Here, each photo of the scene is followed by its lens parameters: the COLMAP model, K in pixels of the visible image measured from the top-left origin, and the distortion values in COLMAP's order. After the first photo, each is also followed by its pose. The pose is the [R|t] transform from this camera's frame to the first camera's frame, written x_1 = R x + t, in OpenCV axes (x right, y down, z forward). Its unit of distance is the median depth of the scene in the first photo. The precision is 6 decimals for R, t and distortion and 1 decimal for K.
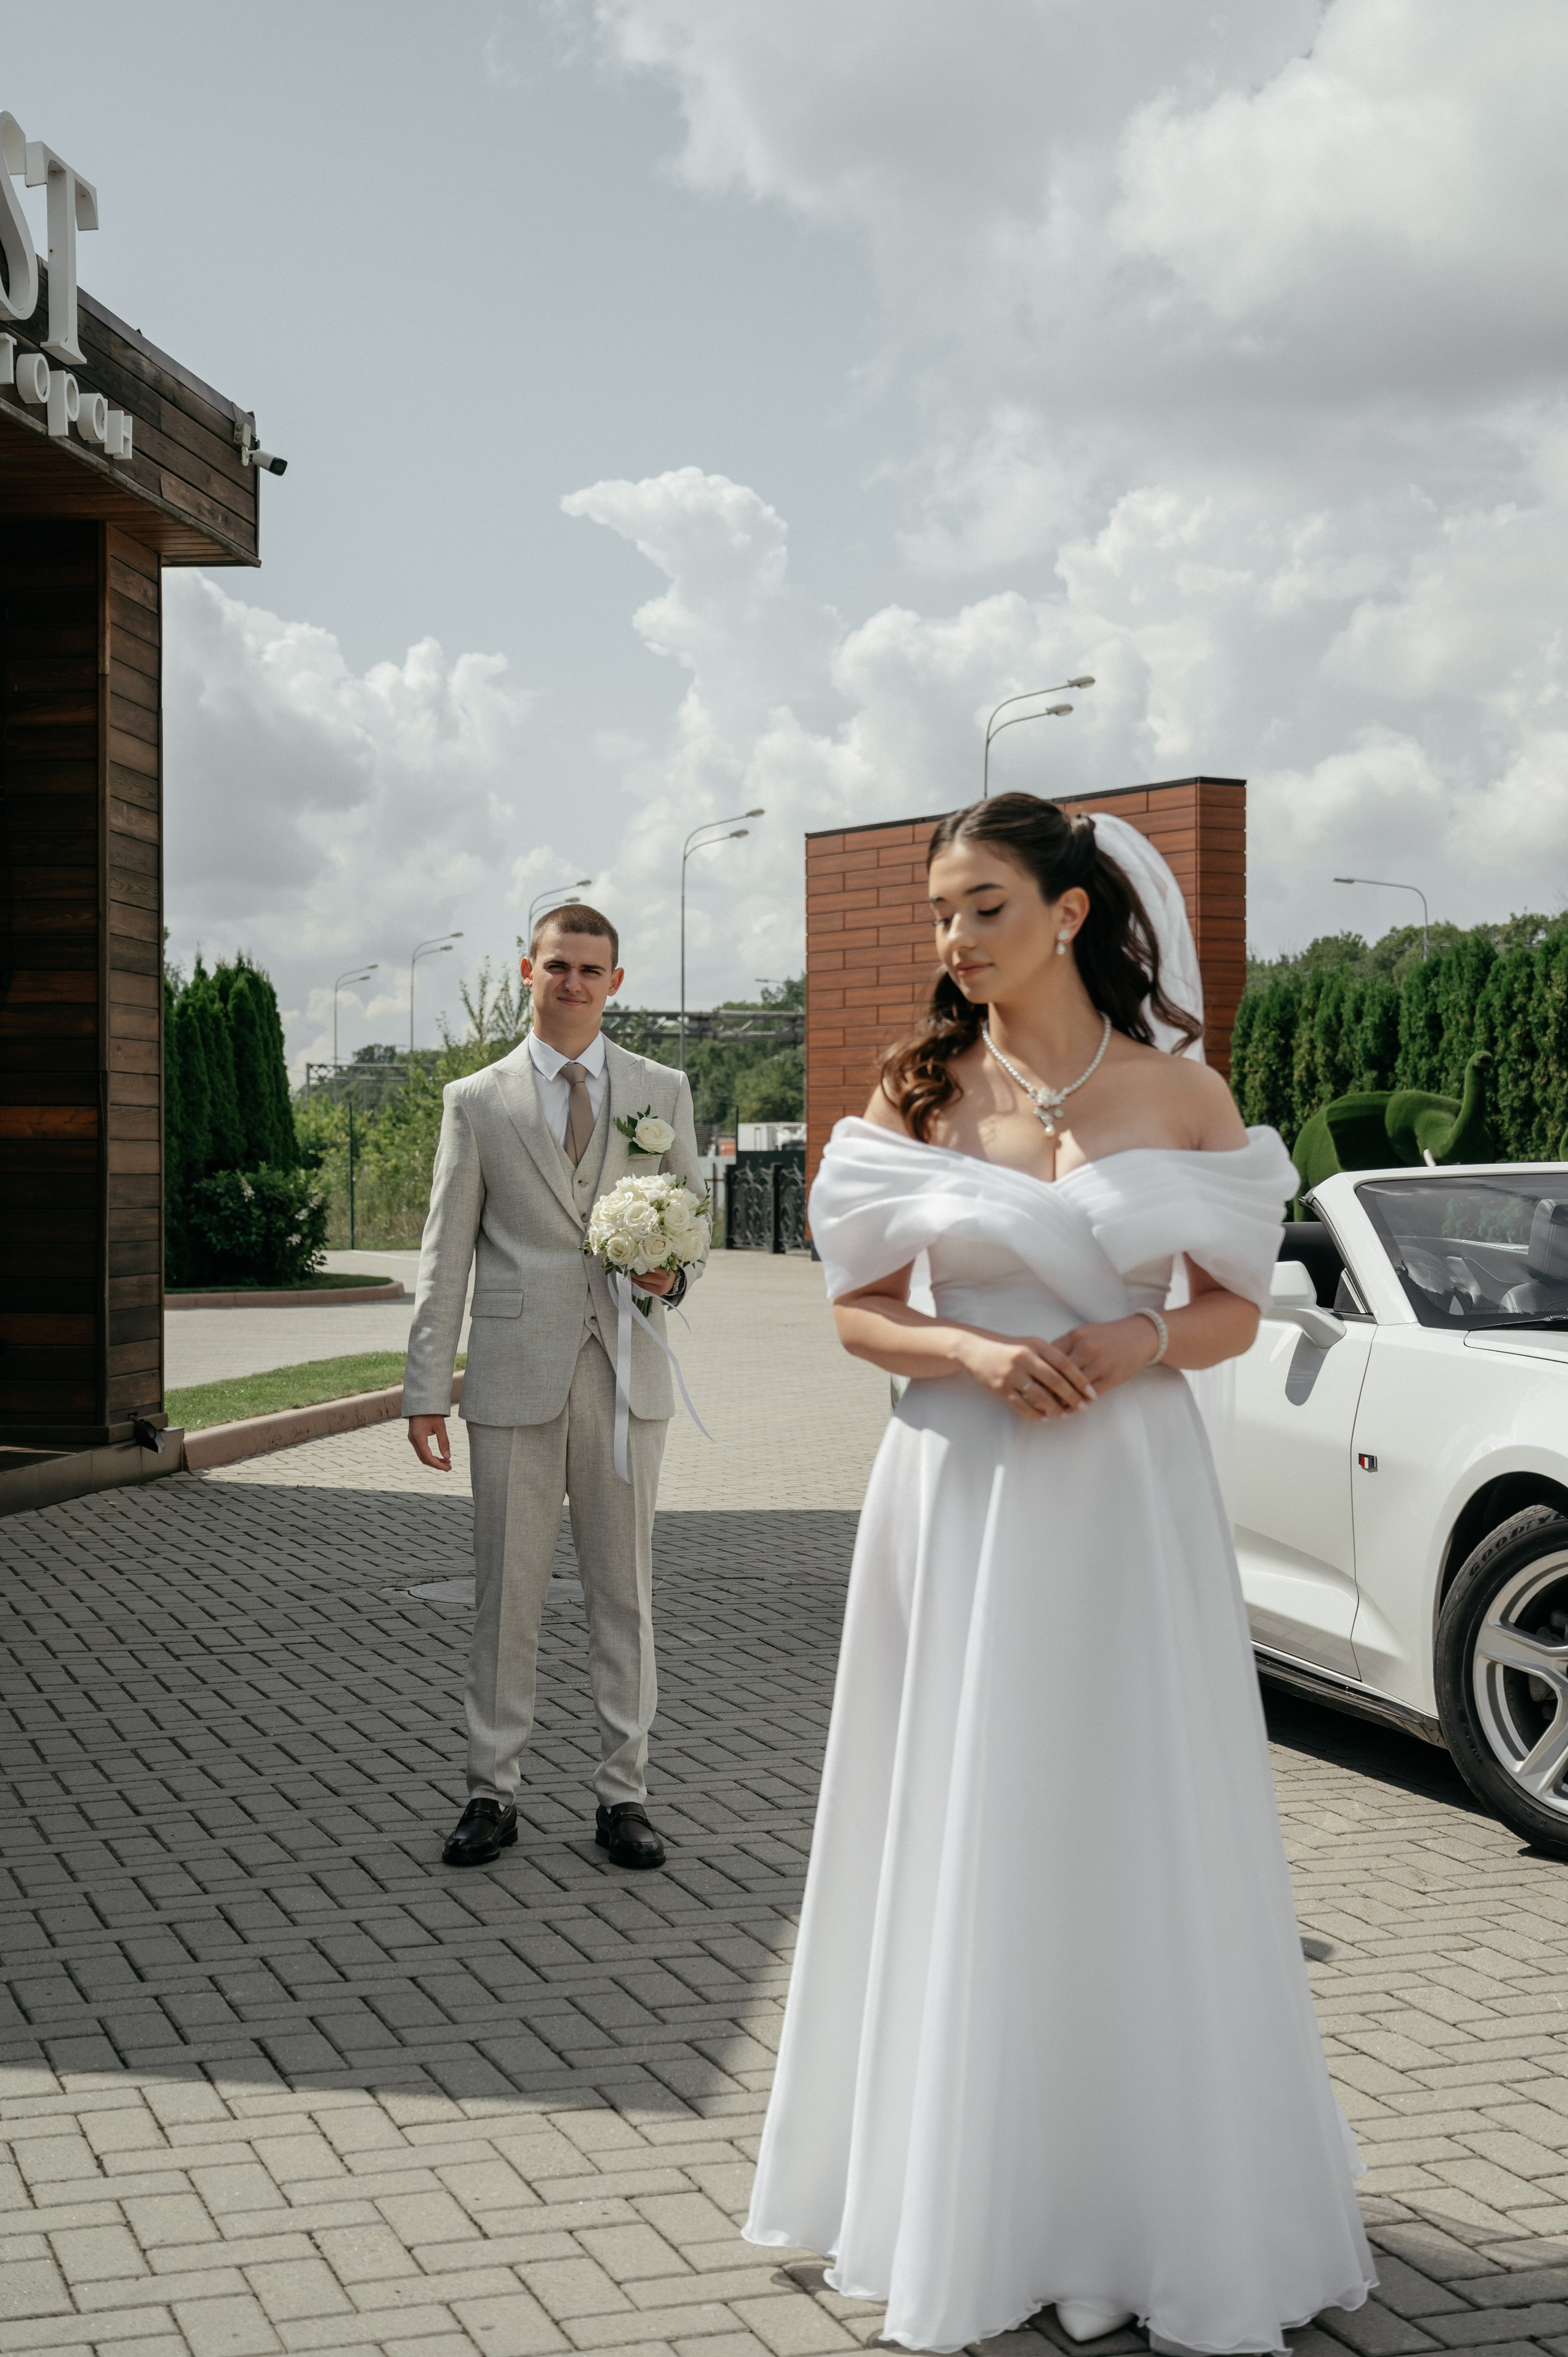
lens RADIAL K [[3324.2, 0, 764.9], [0, 3324.2, 1185.6], [0, 0, 1]] dist [0.024085, 0.000000]
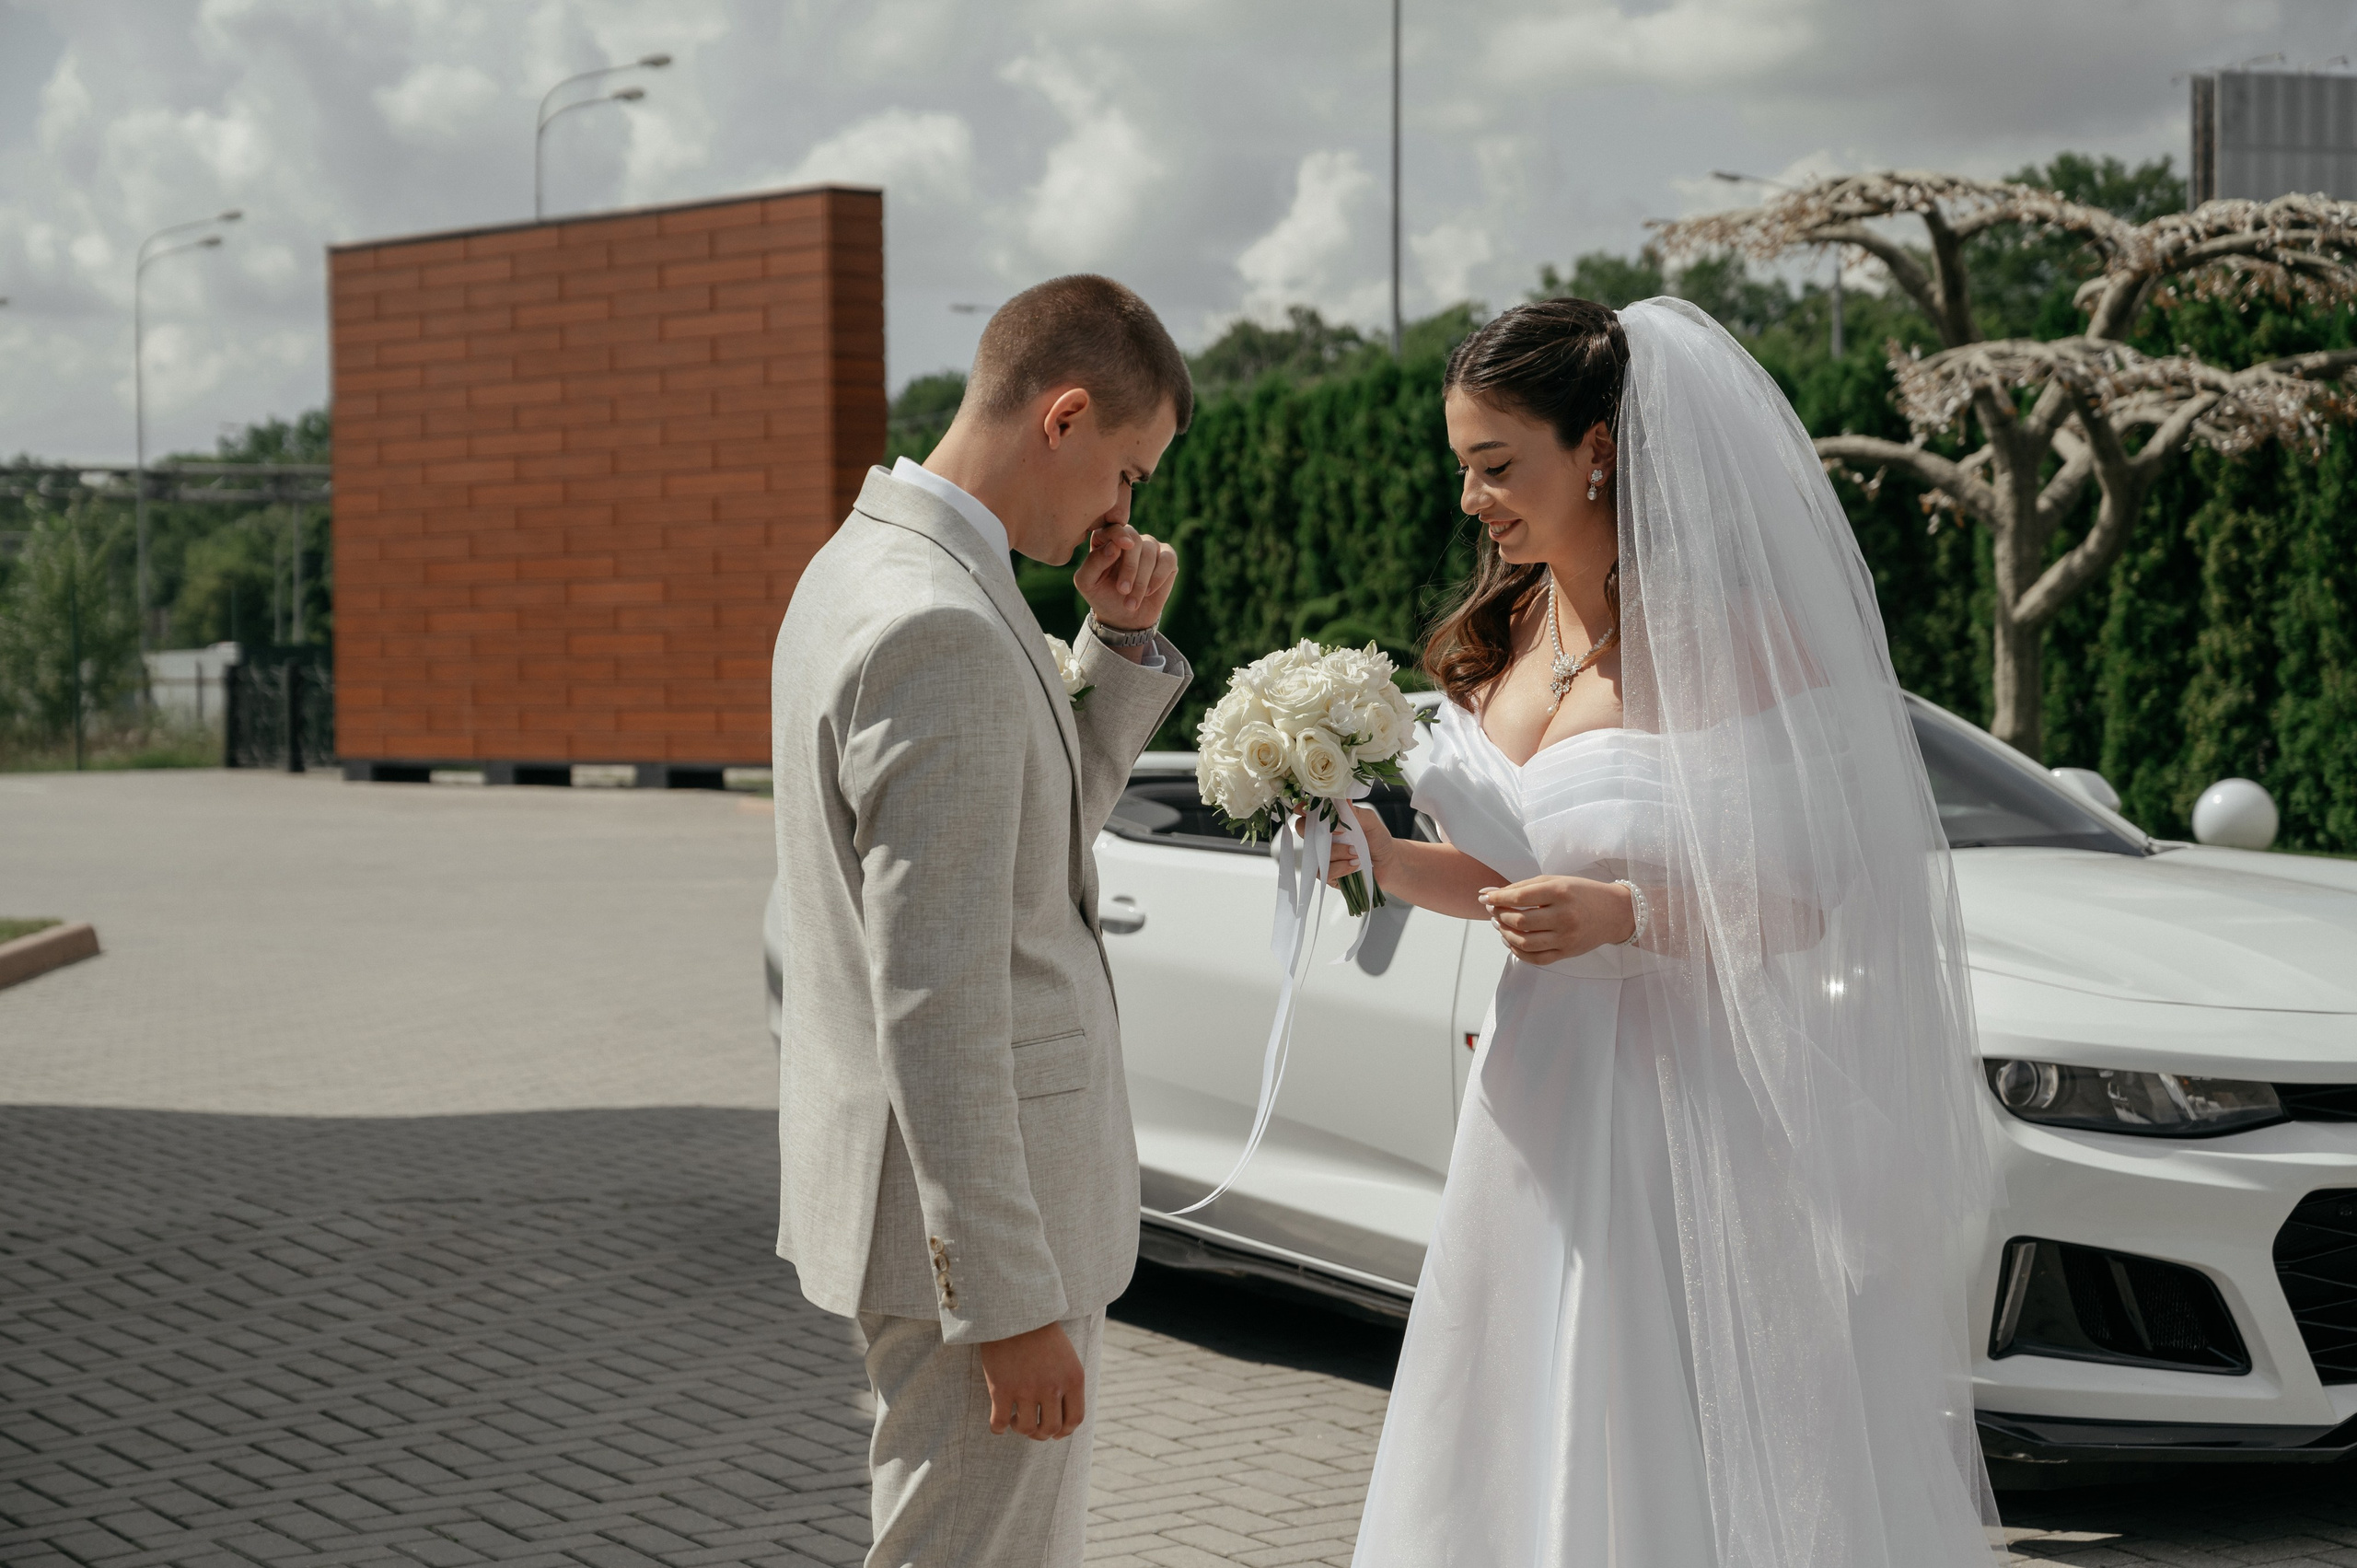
lens RADIAL K [[4044.0, 0, 1177.1], [0, 4044.0, 788.3], [0, 0, 1]] dist [0.018362, 0.000000]
pose [[0.972502, -0.019942, 0.232037, -0.064912], [0.013459, 0.999474, 0.029491, -0.008152], [-0.232503, -0.025558, 0.972260, 0.030271]]
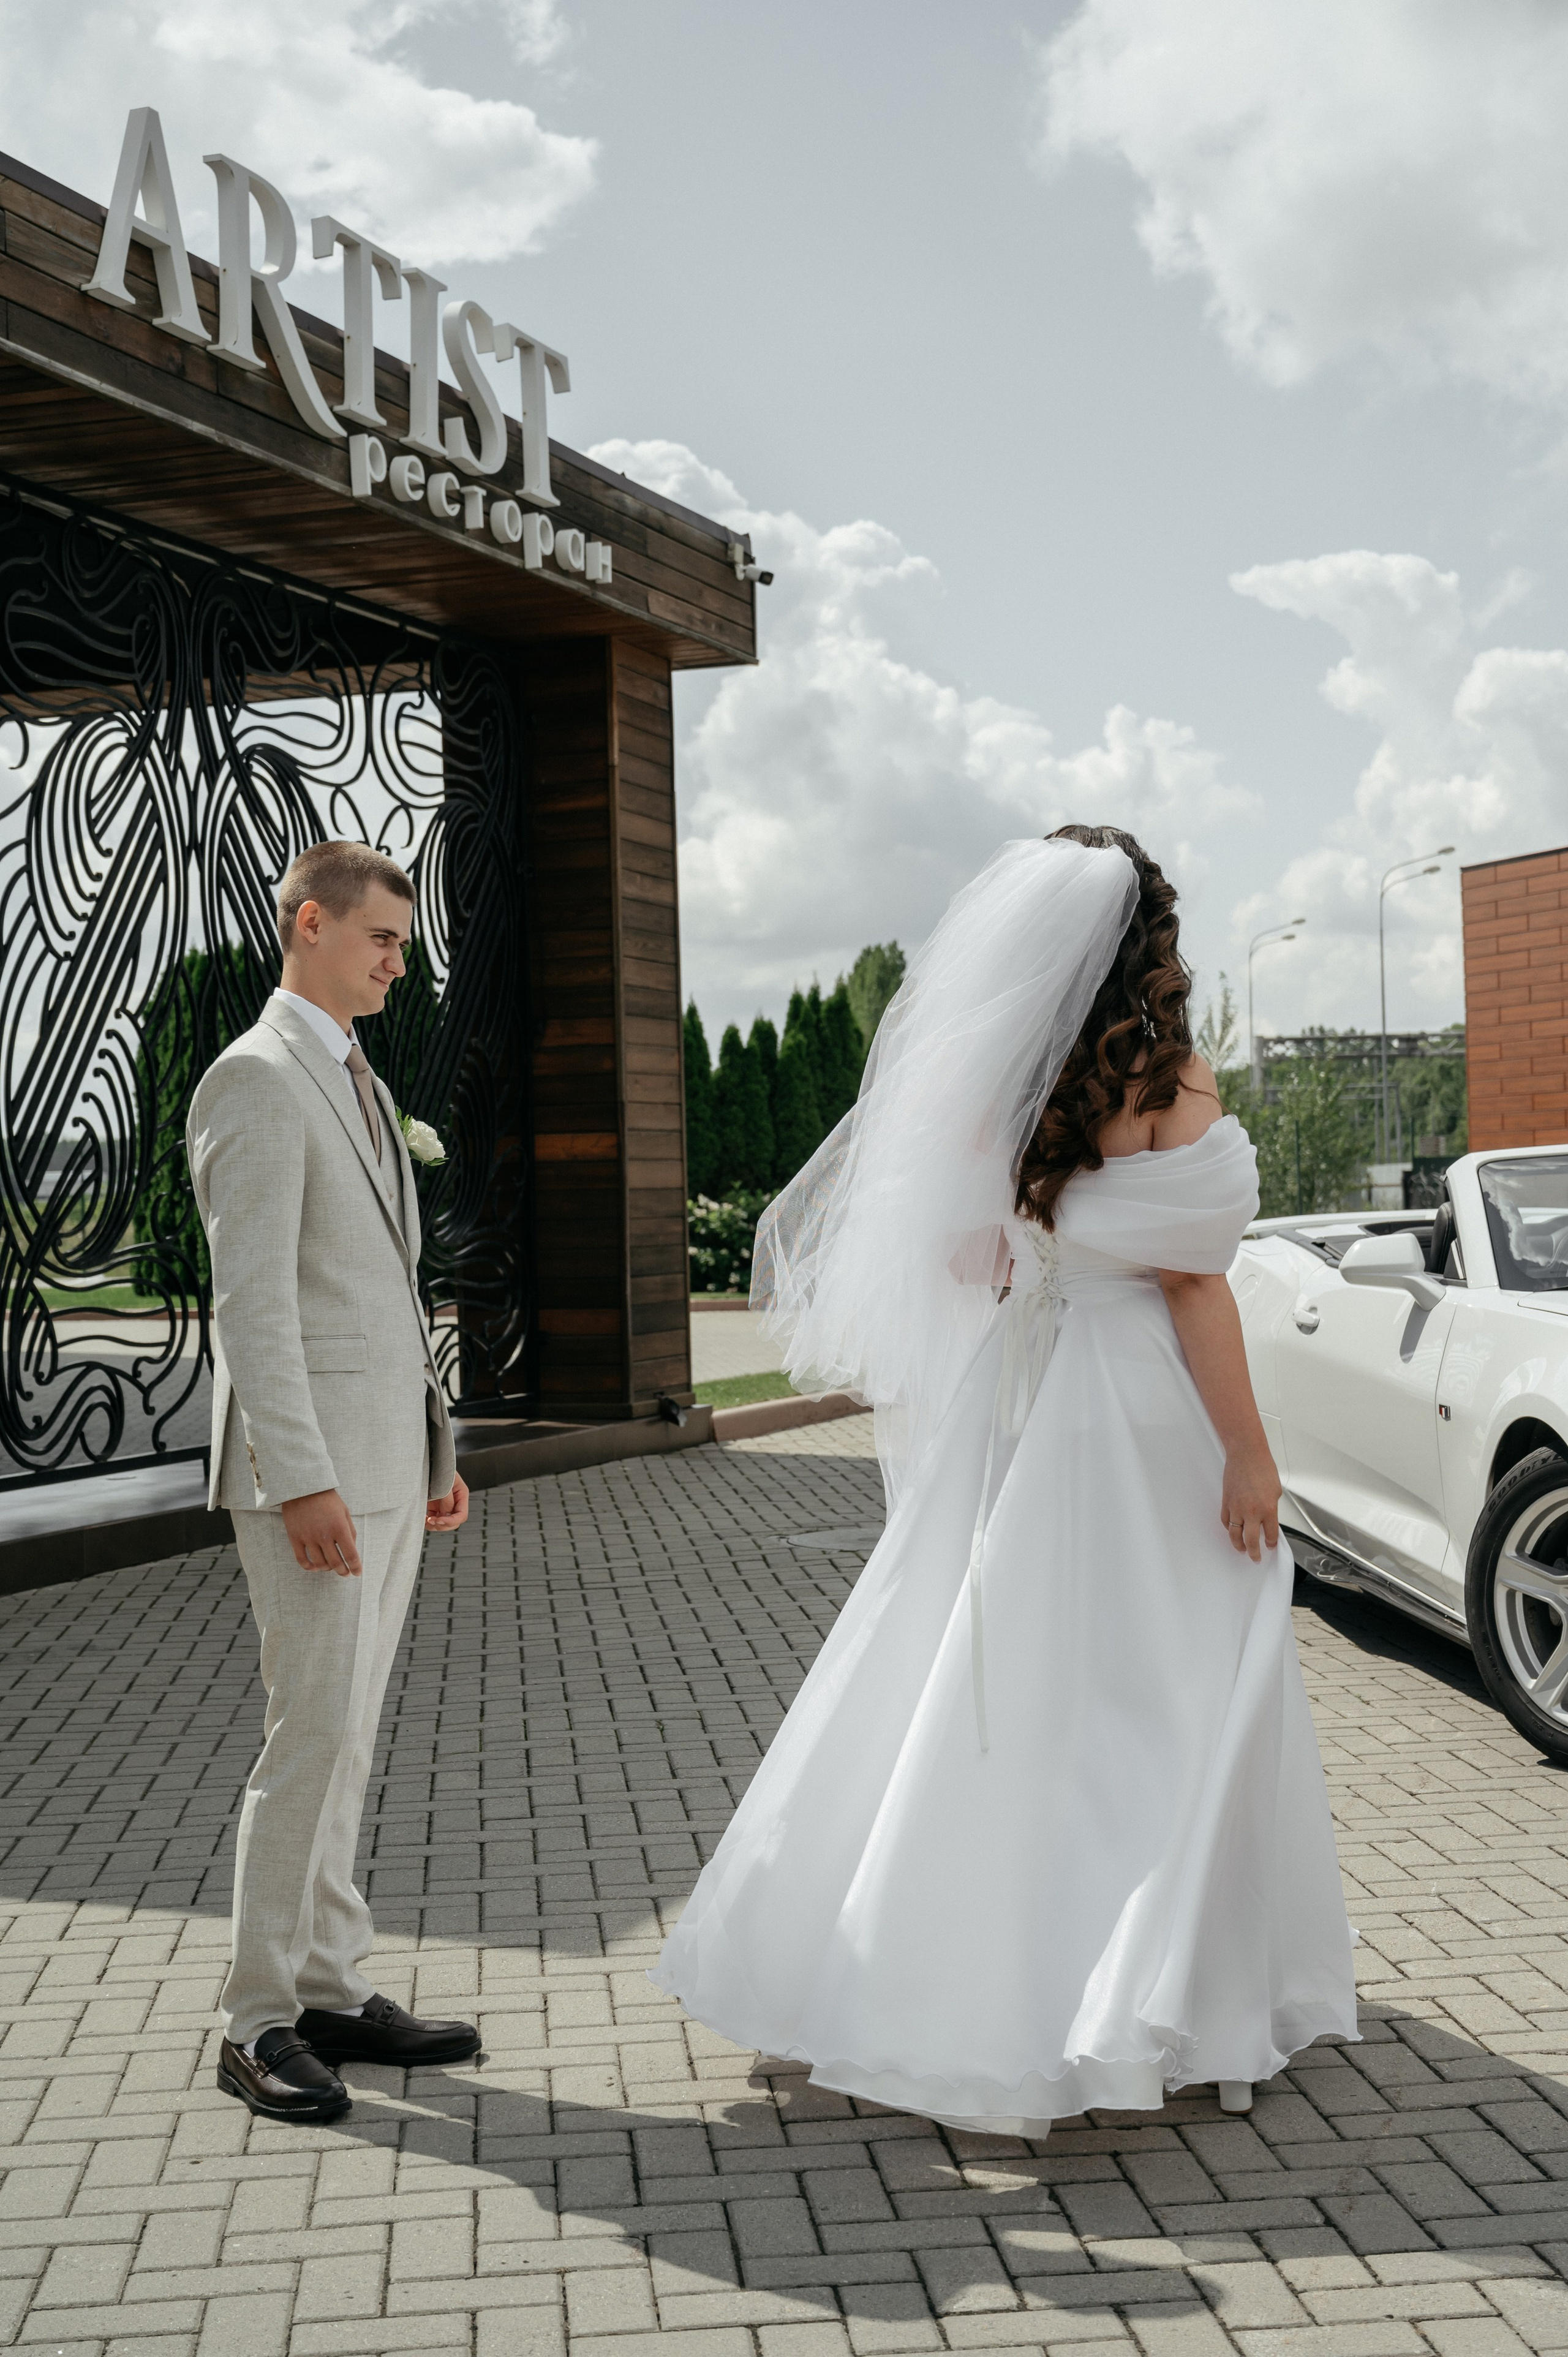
lens RADIAL K [[2962.4, 0, 825.7], [0, 2962.4, 1195.3], [0, 0, 1]] dist [0.002759, 0.000000]
pose [[0.973509, -0.026378, -0.227123, 0.104164], [0.026018, 0.999651, -0.004579, 0.005050], [0.227165, -0.001451, 0.973855, -0.004041]]
